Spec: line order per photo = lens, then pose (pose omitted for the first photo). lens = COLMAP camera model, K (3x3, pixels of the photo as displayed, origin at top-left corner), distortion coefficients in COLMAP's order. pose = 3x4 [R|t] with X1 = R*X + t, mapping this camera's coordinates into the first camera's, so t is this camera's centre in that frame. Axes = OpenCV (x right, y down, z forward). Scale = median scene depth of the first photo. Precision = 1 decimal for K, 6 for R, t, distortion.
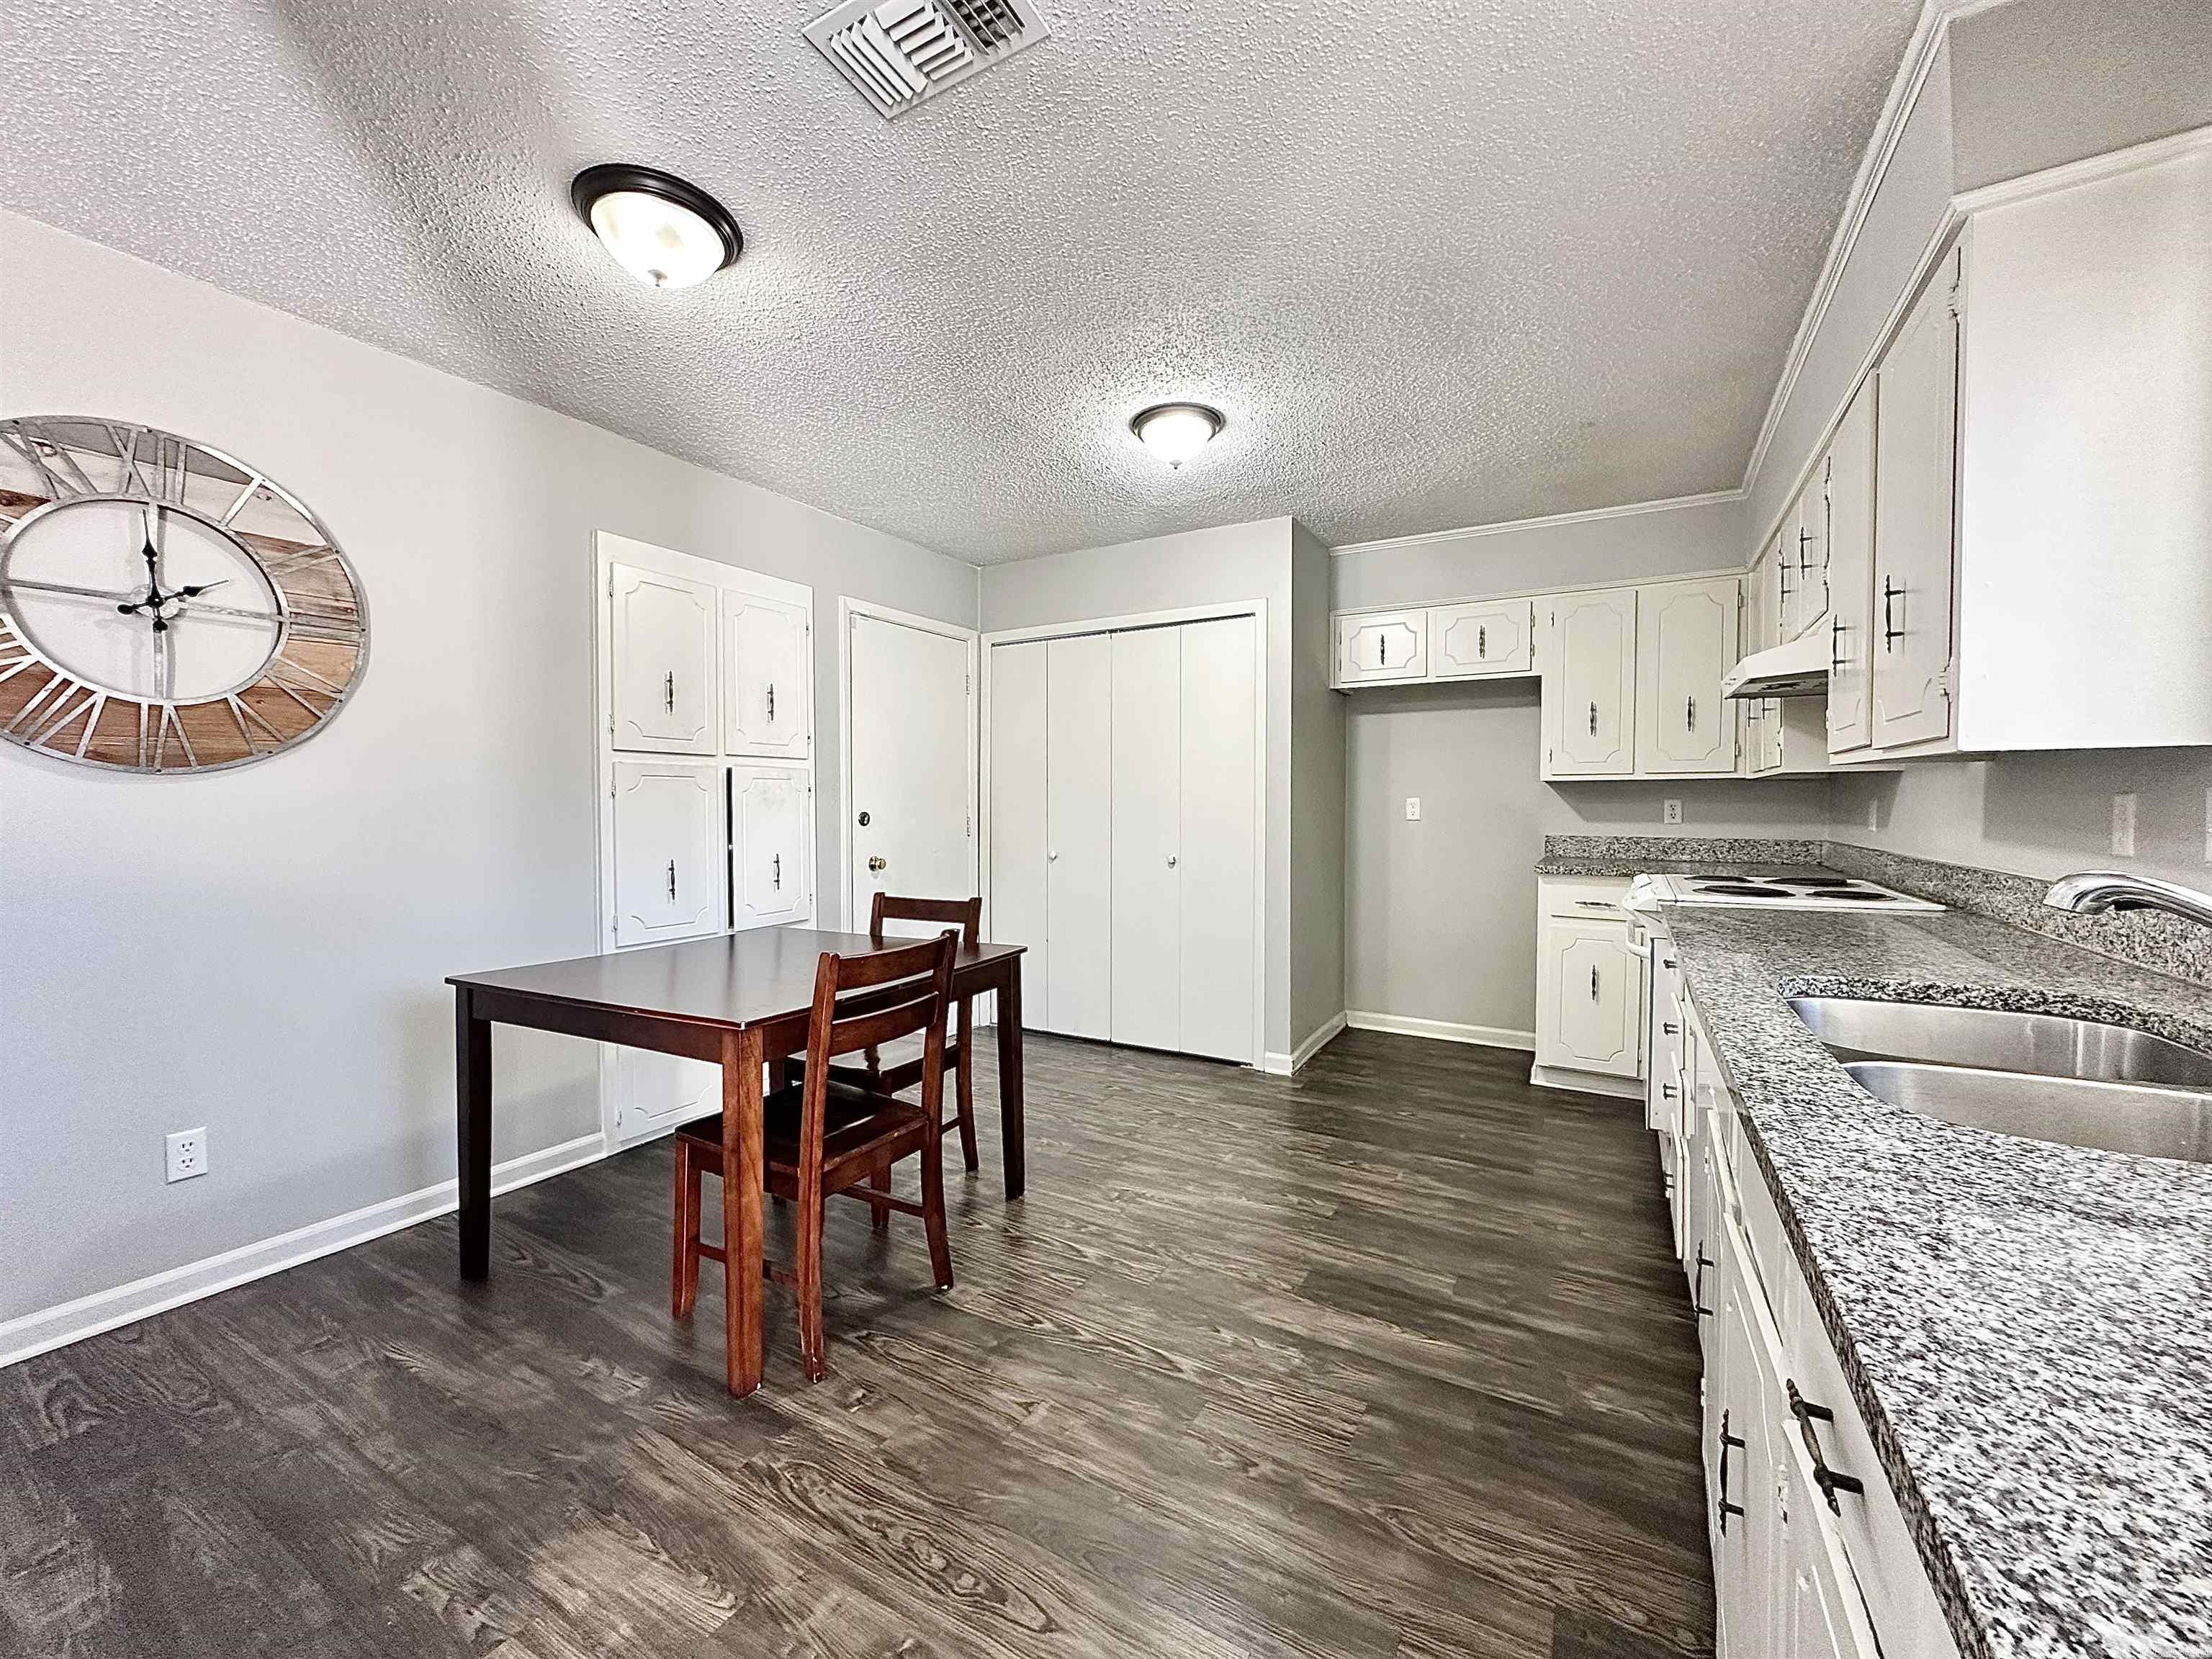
lens RADIAL K [[881.2, 0, 1106.0], [0, 881.2, 829.5], [0, 0, 1]] dist [-0.002182, 0.000116]
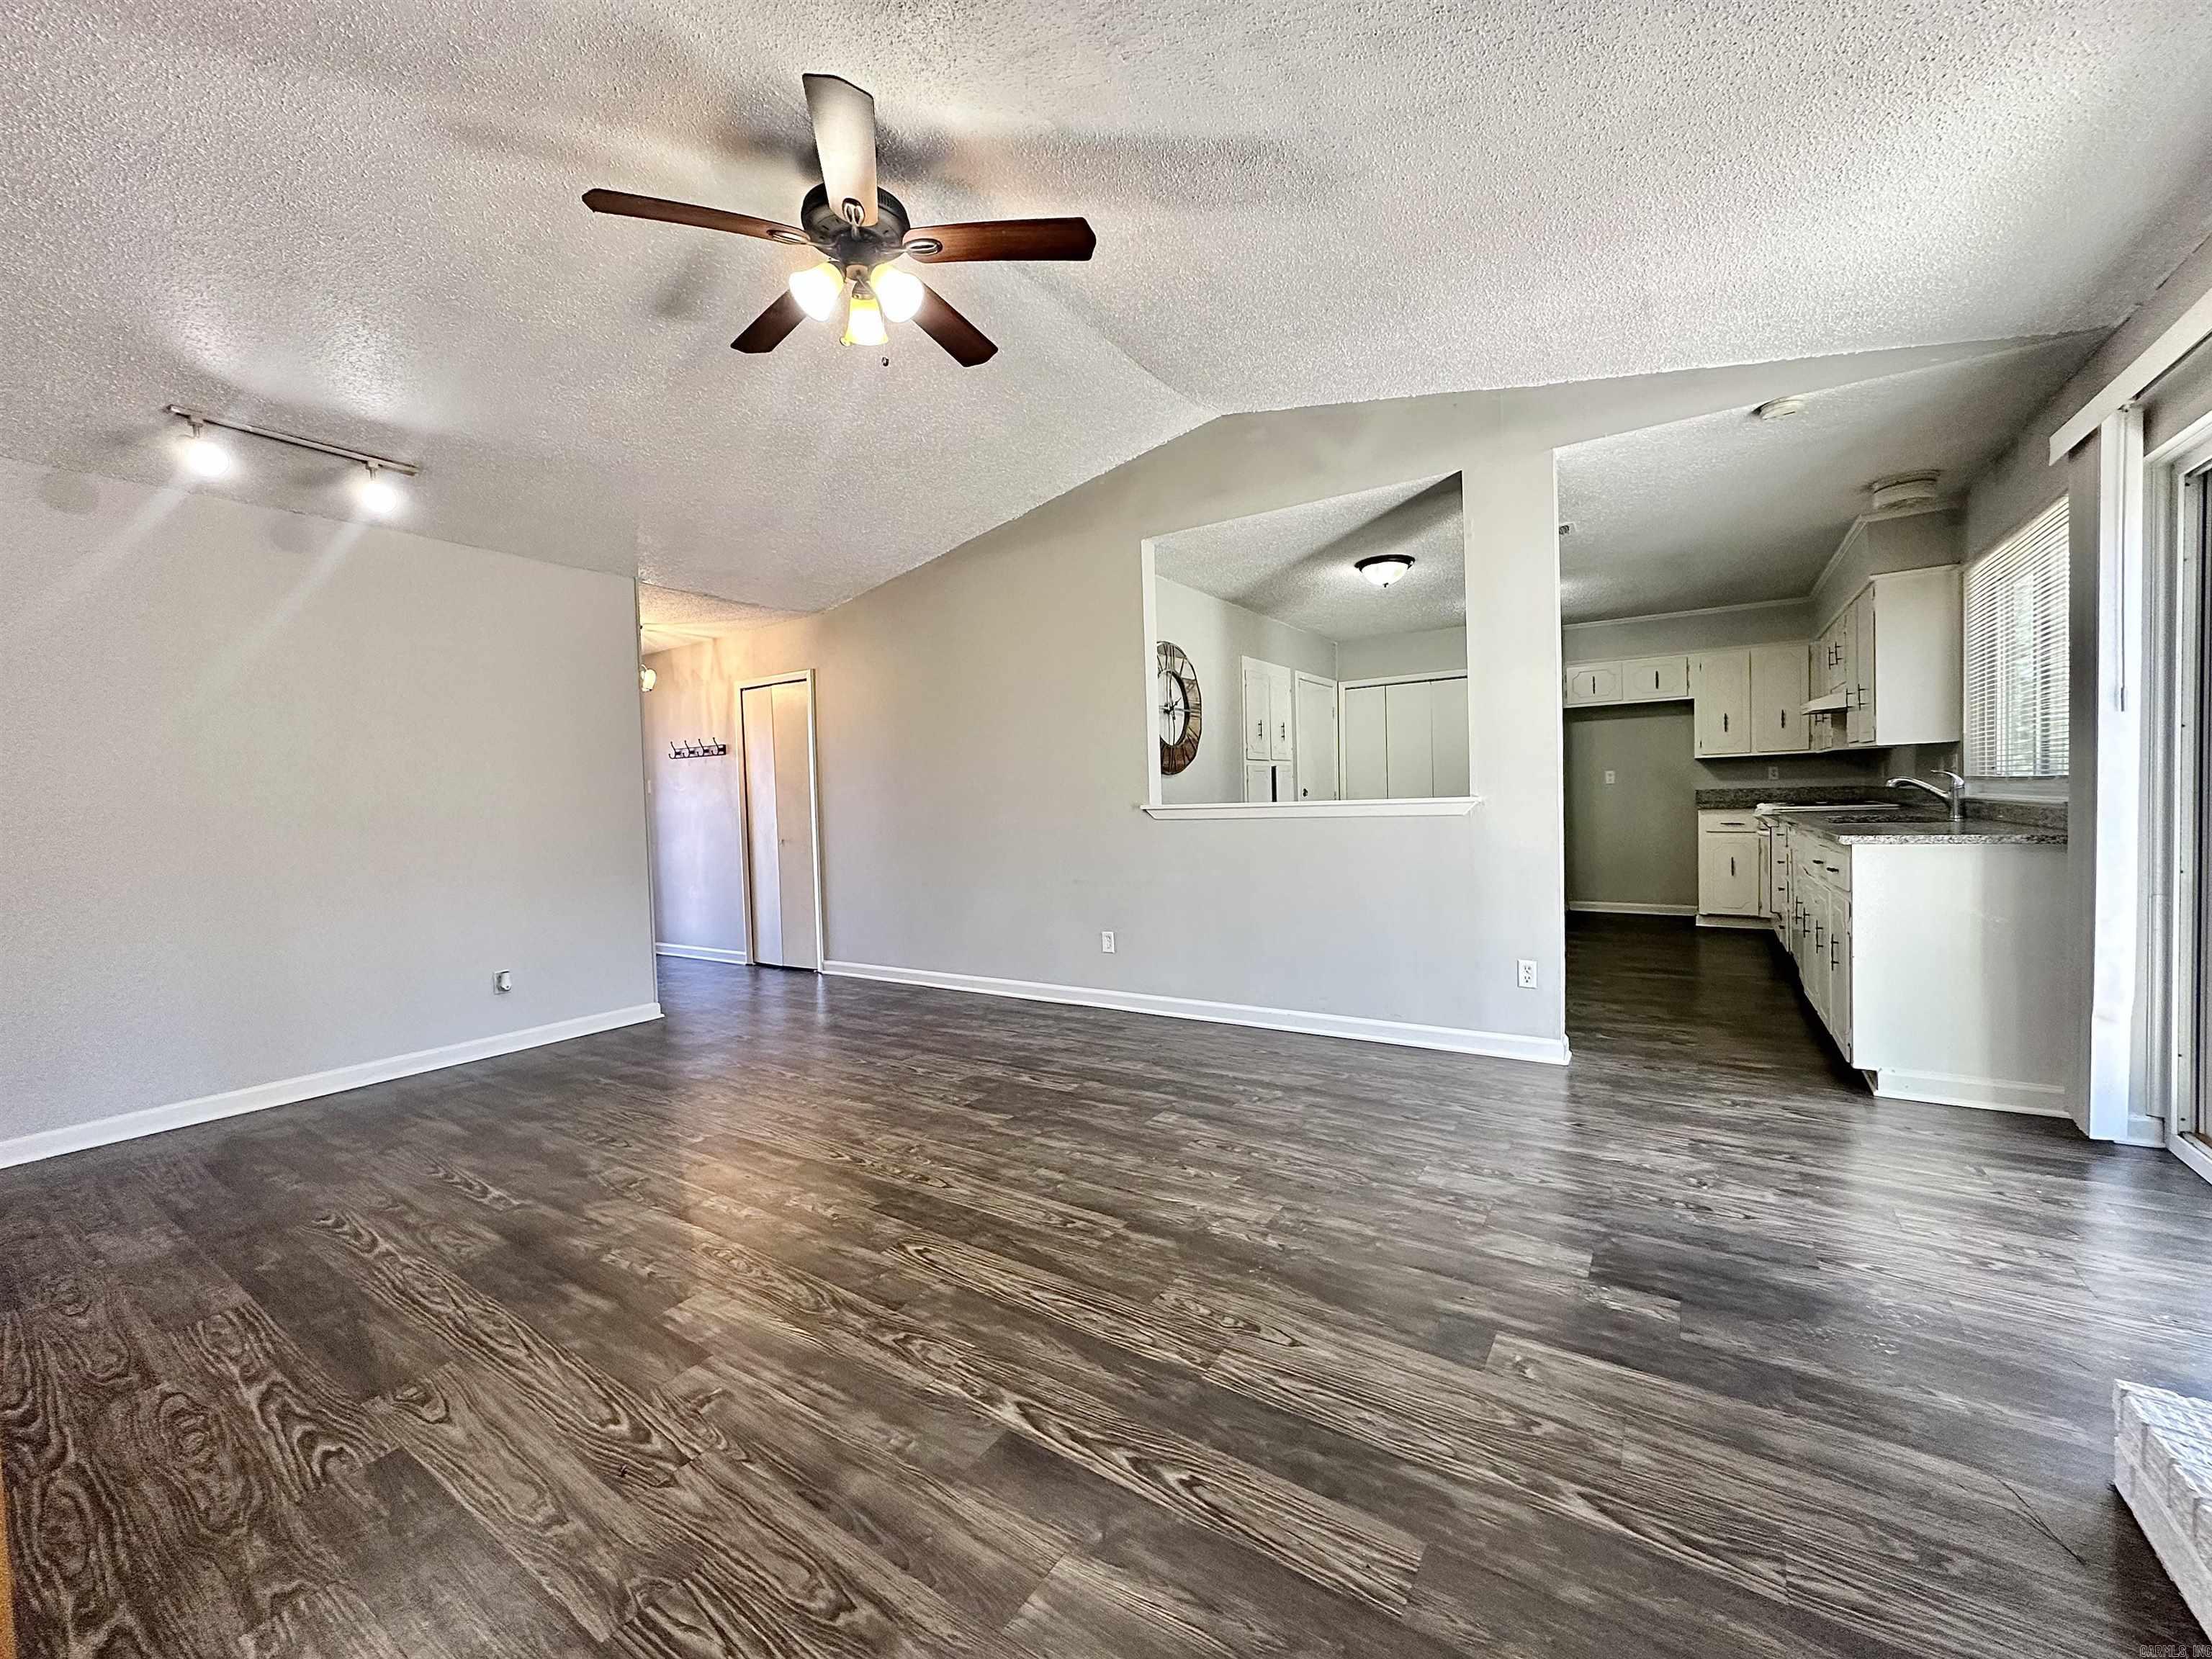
lens RADIAL K [[881.2, 0, 1106.0], [0, 881.2, 829.5], [0, 0, 1]] dist [-0.002182, 0.000116]
pose [[0.997717, -0.030620, -0.060190, -0.881010], [0.031114, 0.999489, 0.007294, 0.057220], [0.059935, -0.009150, 0.998160, -1.261267]]
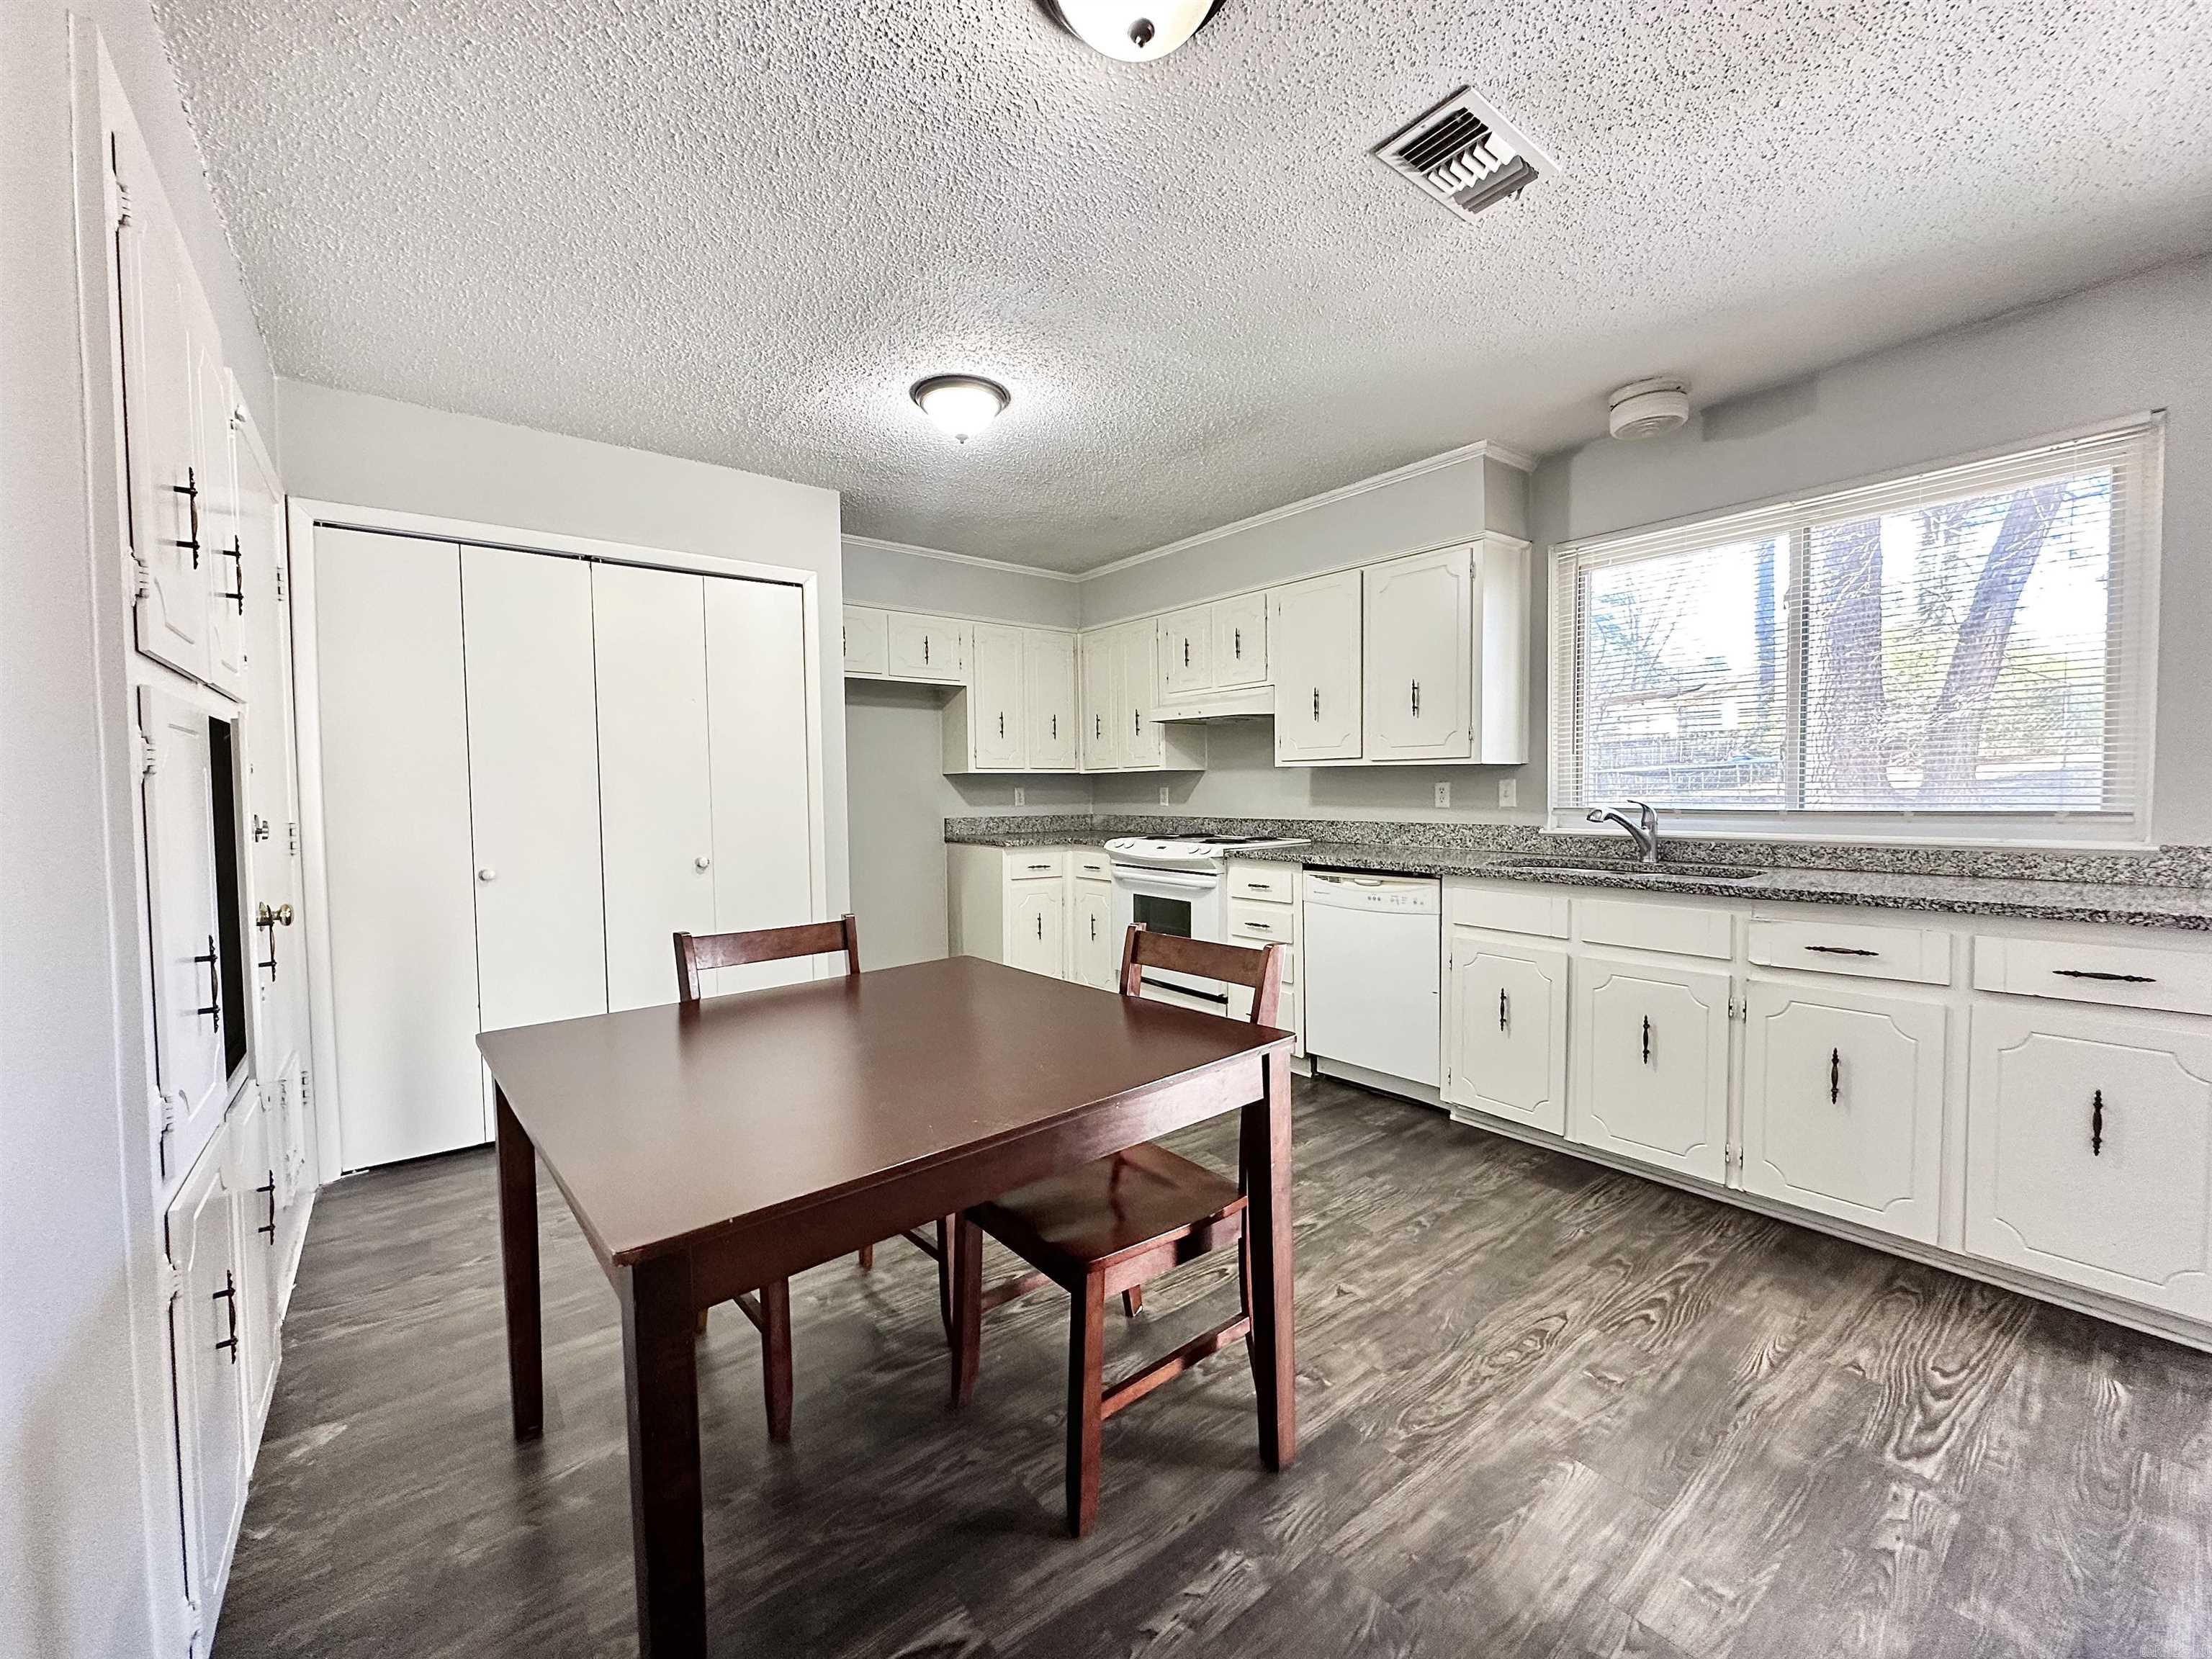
lens RADIAL K [[881.2, 0, 1106.0], [0, 881.2, 829.5], [0, 0, 1]] dist [-0.002182, 0.000116]
pose [[0.372114, -0.044855, 0.927103, -0.856130], [0.037920, 0.998732, 0.033101, -0.014784], [-0.927412, 0.022839, 0.373343, 0.558169]]
